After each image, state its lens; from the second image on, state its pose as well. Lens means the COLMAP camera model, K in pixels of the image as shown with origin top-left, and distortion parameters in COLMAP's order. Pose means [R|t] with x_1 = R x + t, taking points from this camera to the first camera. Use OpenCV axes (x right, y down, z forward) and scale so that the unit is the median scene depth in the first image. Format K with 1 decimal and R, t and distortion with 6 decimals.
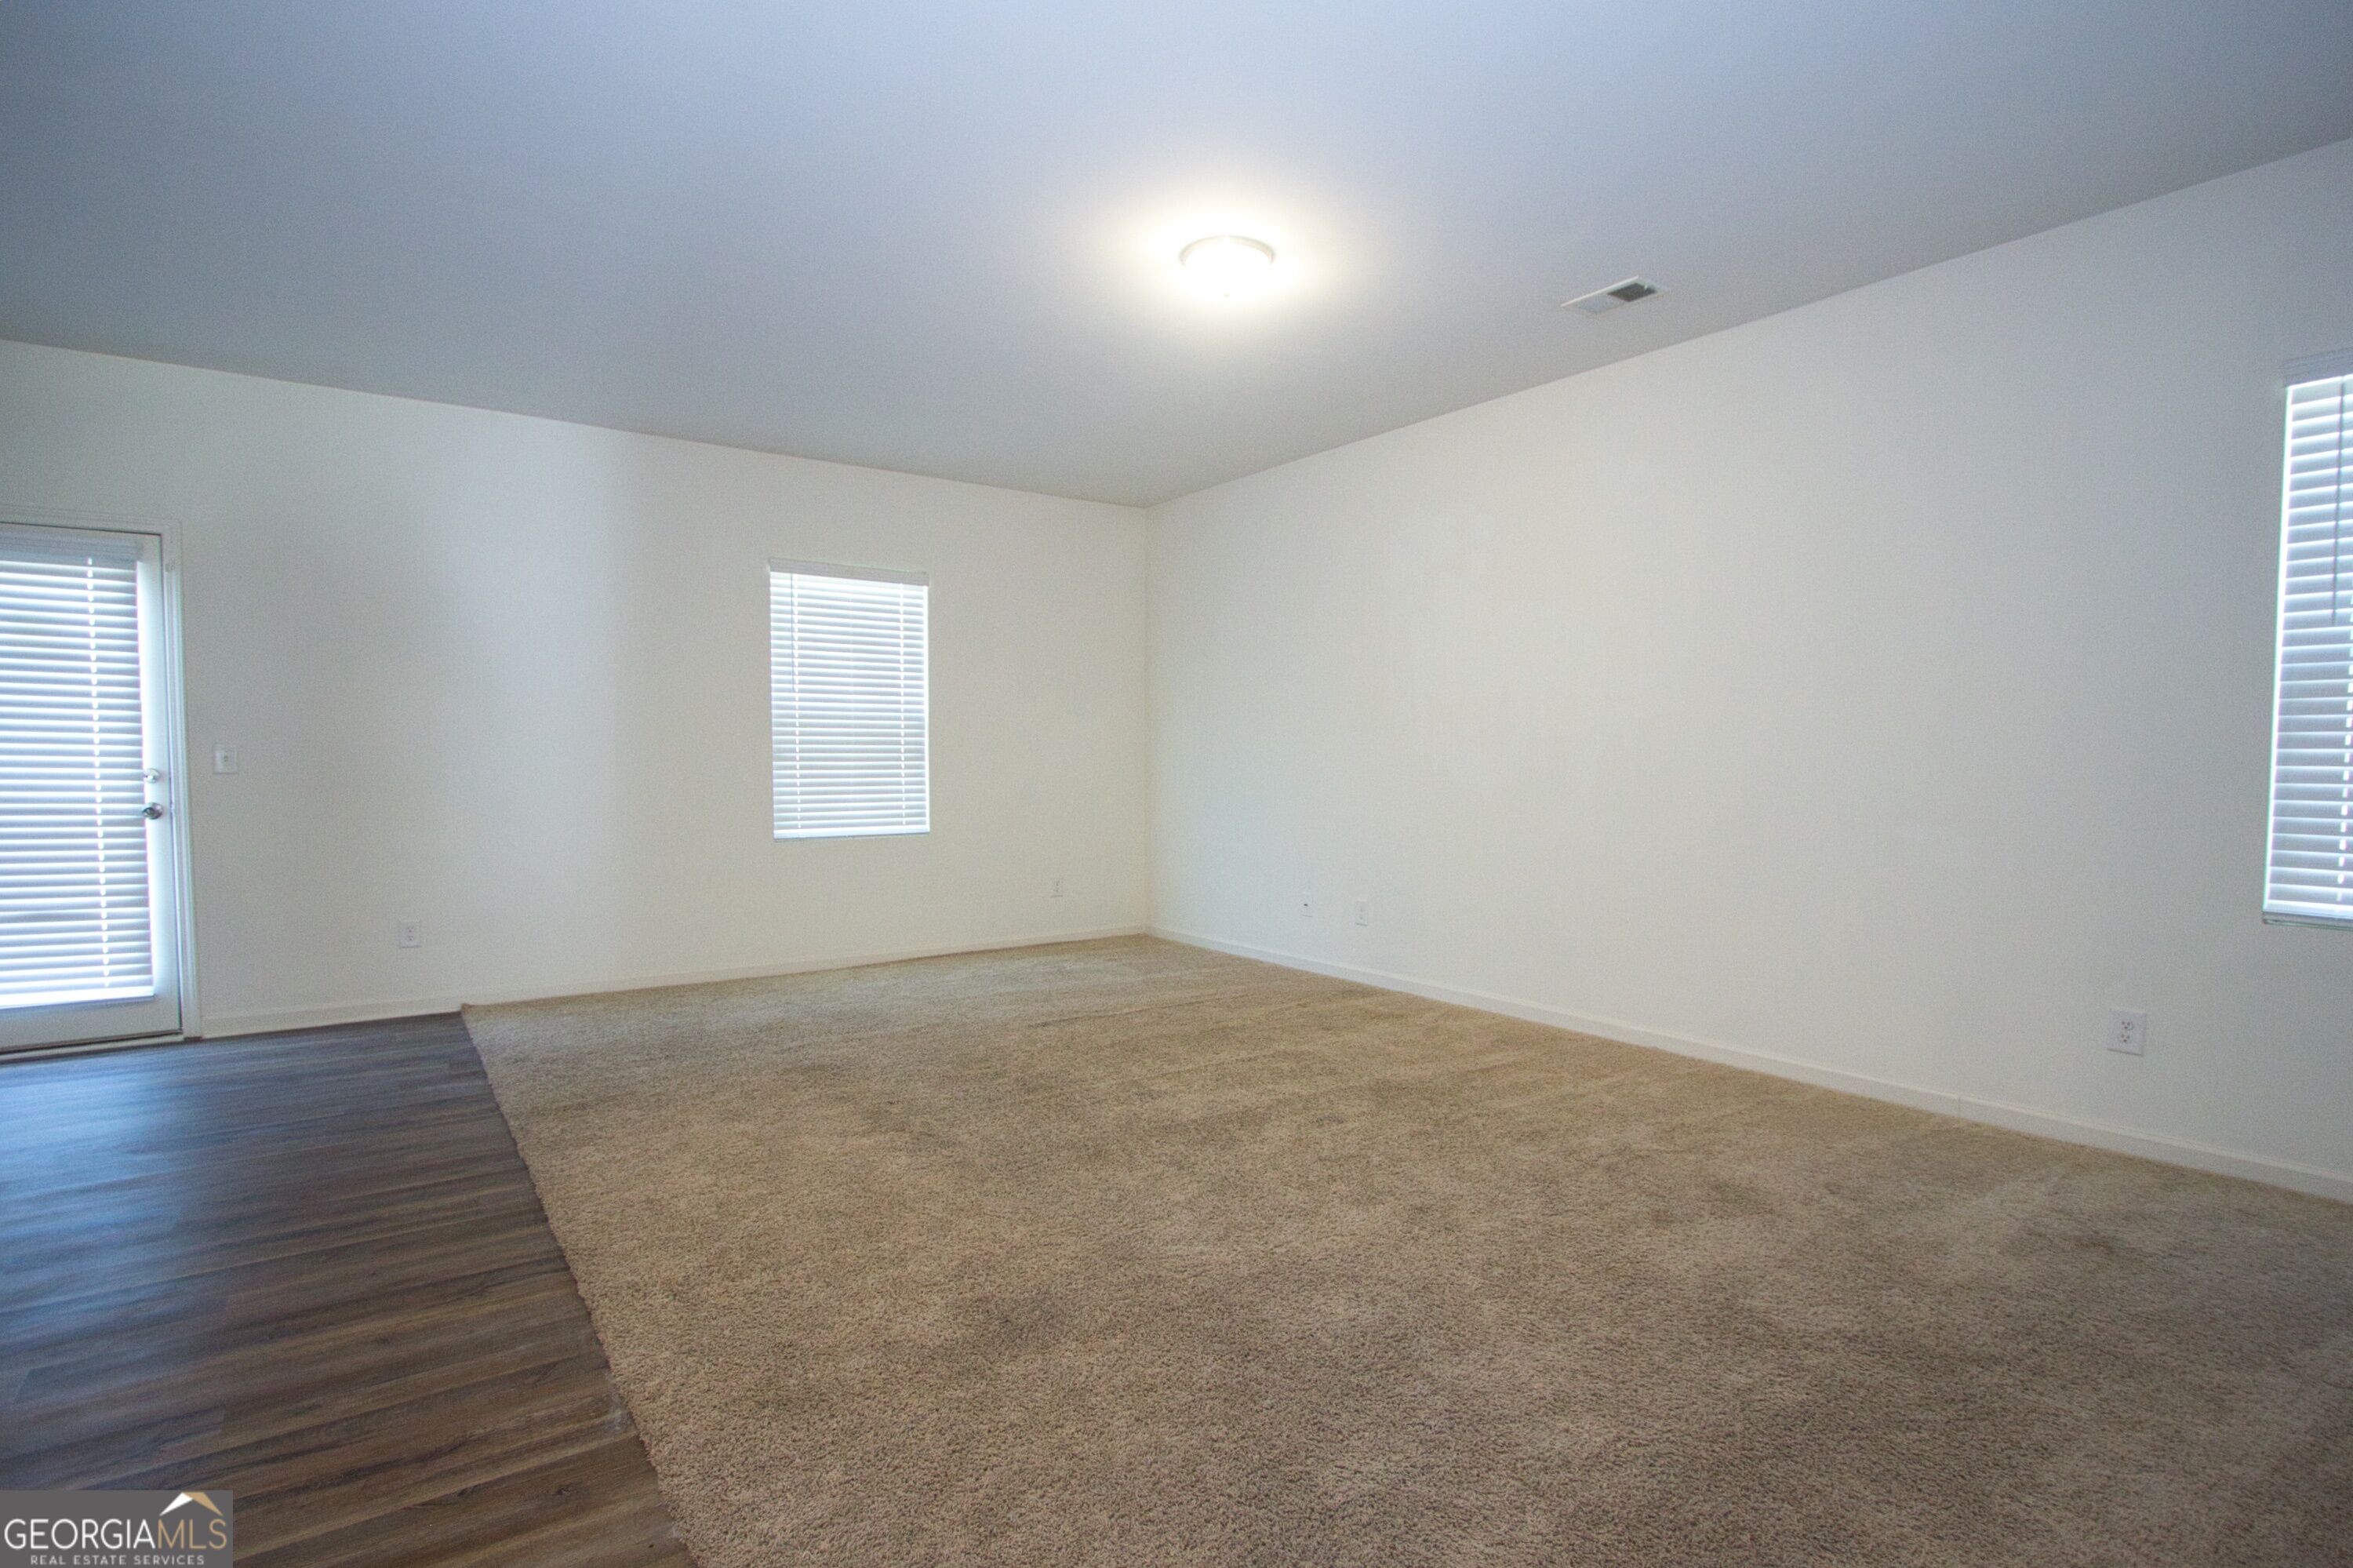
lens RADIAL K [[1125.9, 0, 1177.9], [0, 1125.9, 824.6], [0, 0, 1]] dist [-0.020381, 0.000017]
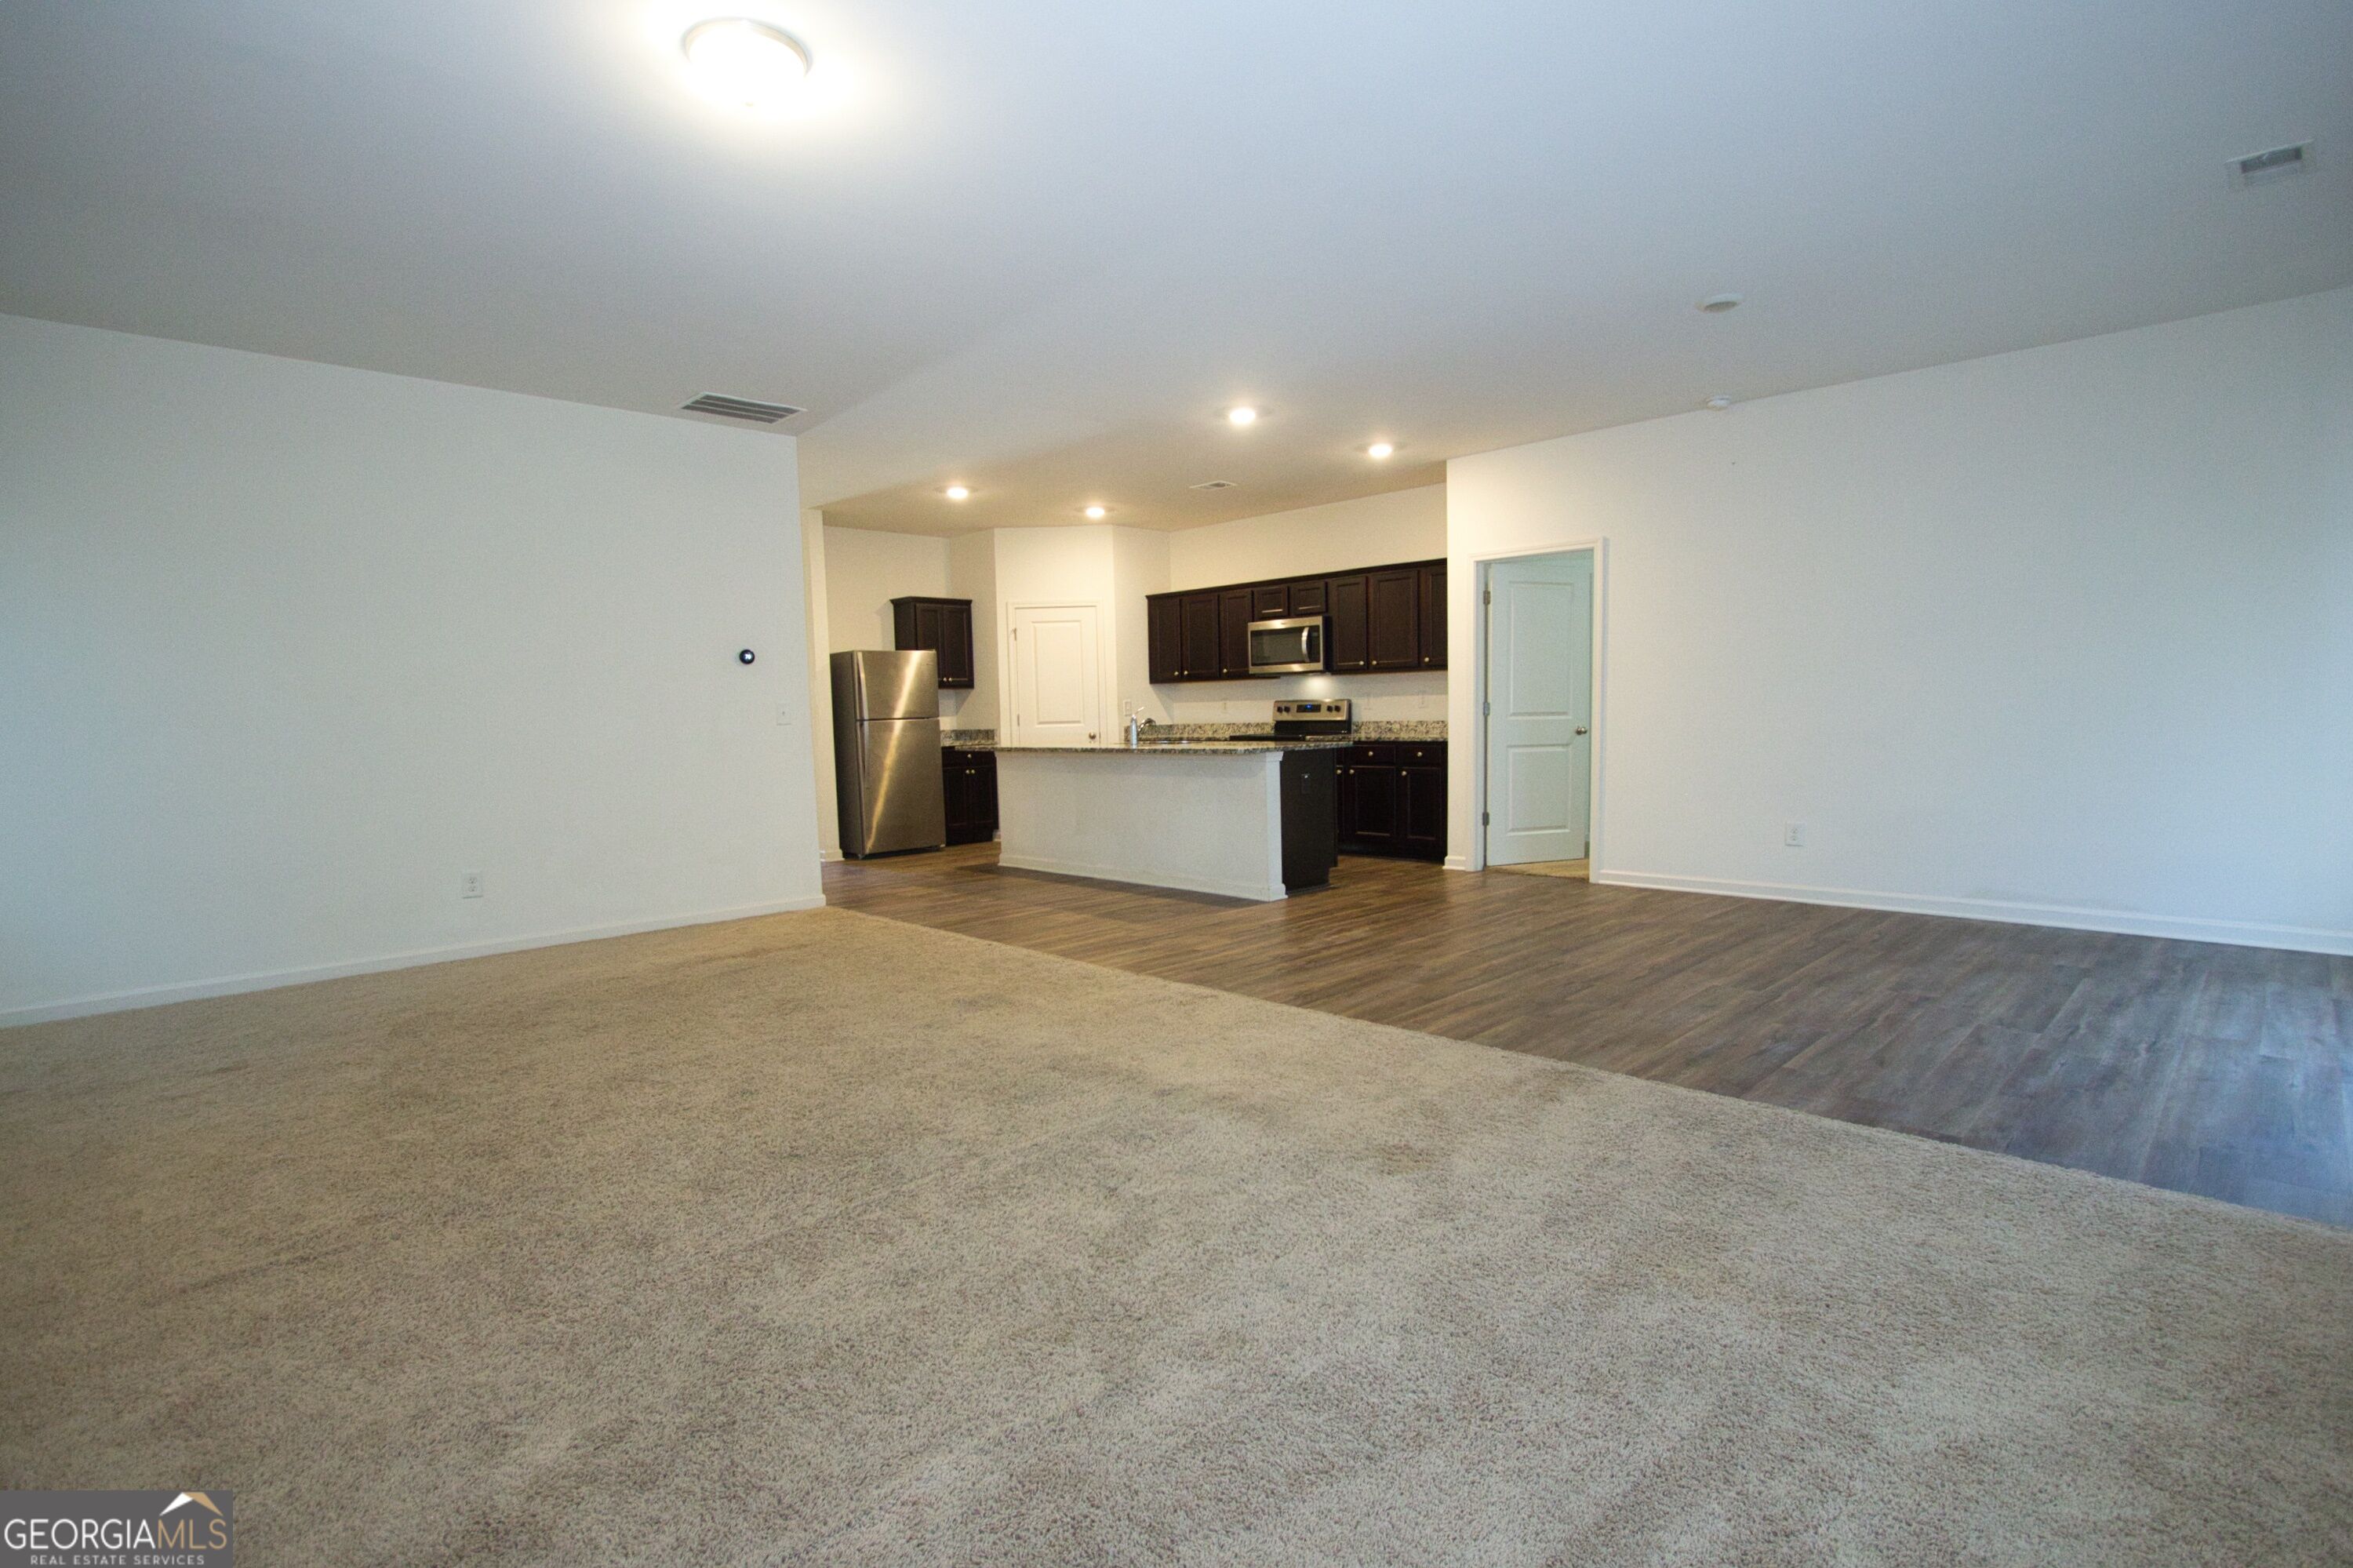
lens RADIAL K [[1143.0, 0, 1184.2], [0, 1143.0, 792.3], [0, 0, 1]] dist [-0.022554, -0.000857]
pose [[-0.987826, 0.022068, -0.153990, -0.102771], [0.003018, 0.992419, 0.122861, -0.070509], [0.155534, 0.120900, -0.980404, 1.547747]]
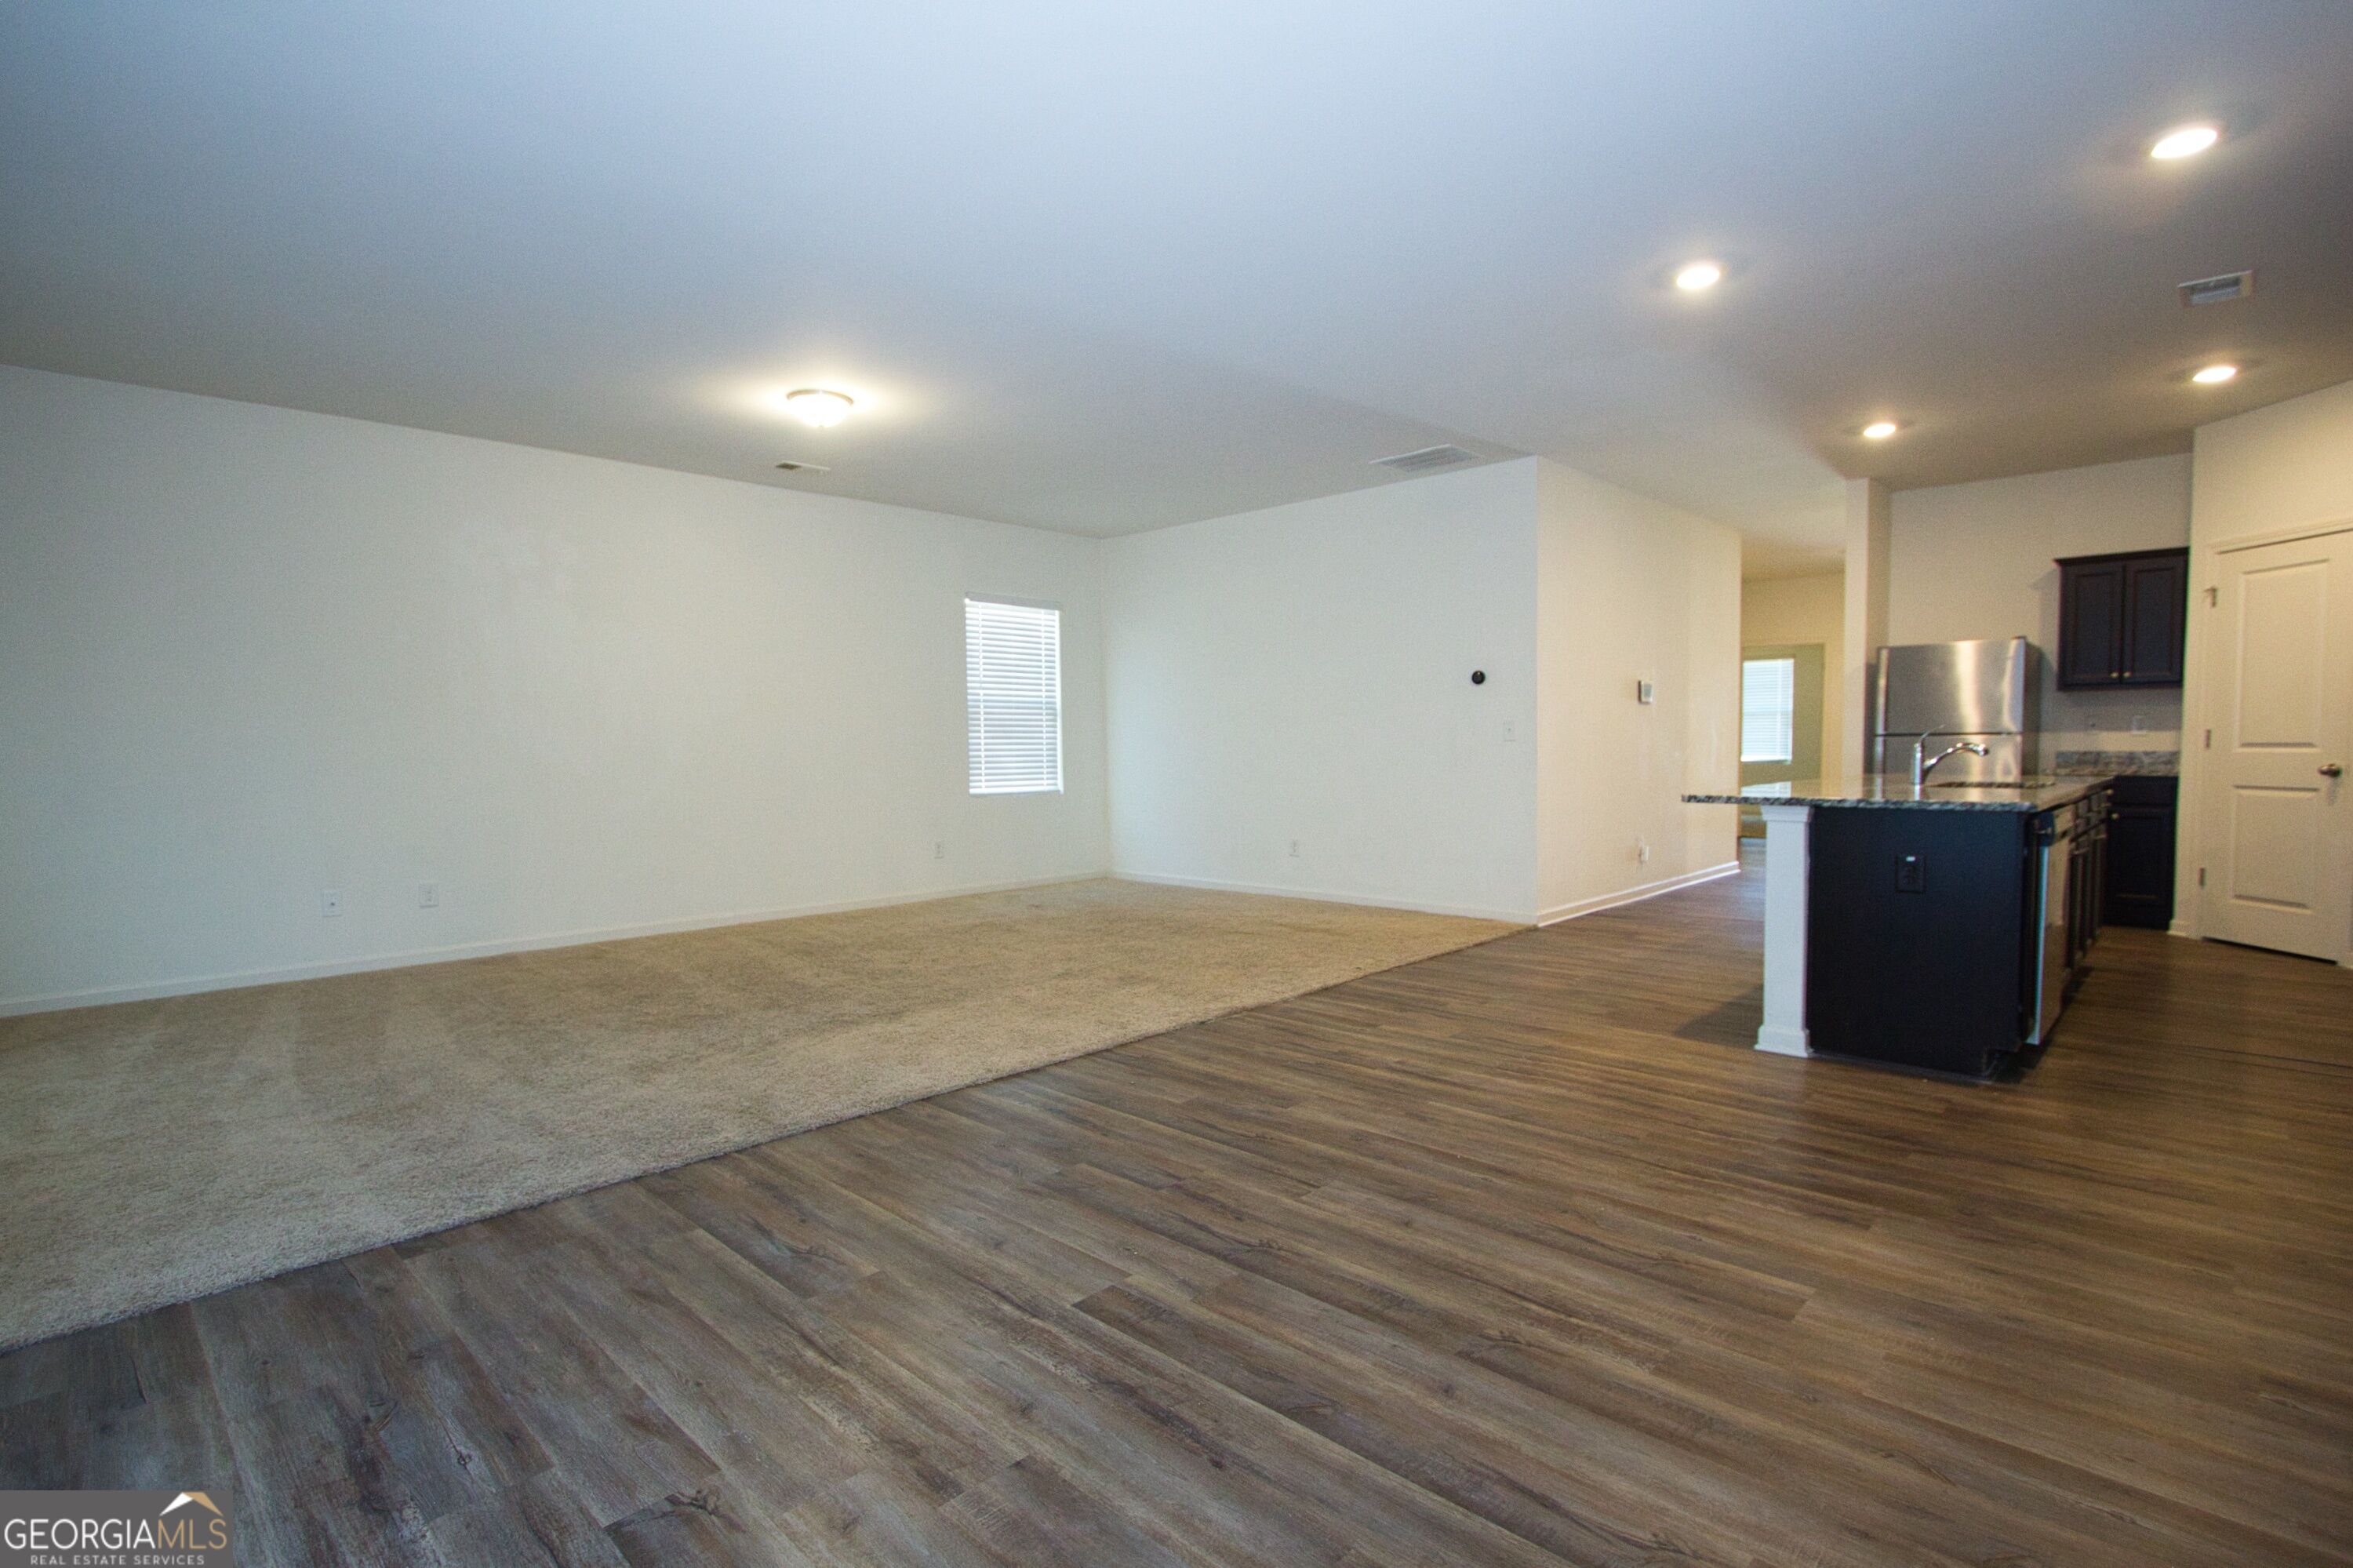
lens RADIAL K [[1137.3, 0, 1184.9], [0, 1137.3, 788.6], [0, 0, 1]] dist [-0.020598, 0.000436]
pose [[-0.169107, -0.053366, 0.984152, -1.272934], [0.062516, 0.995942, 0.064748, -0.038686], [-0.983613, 0.072474, -0.165085, 0.676866]]
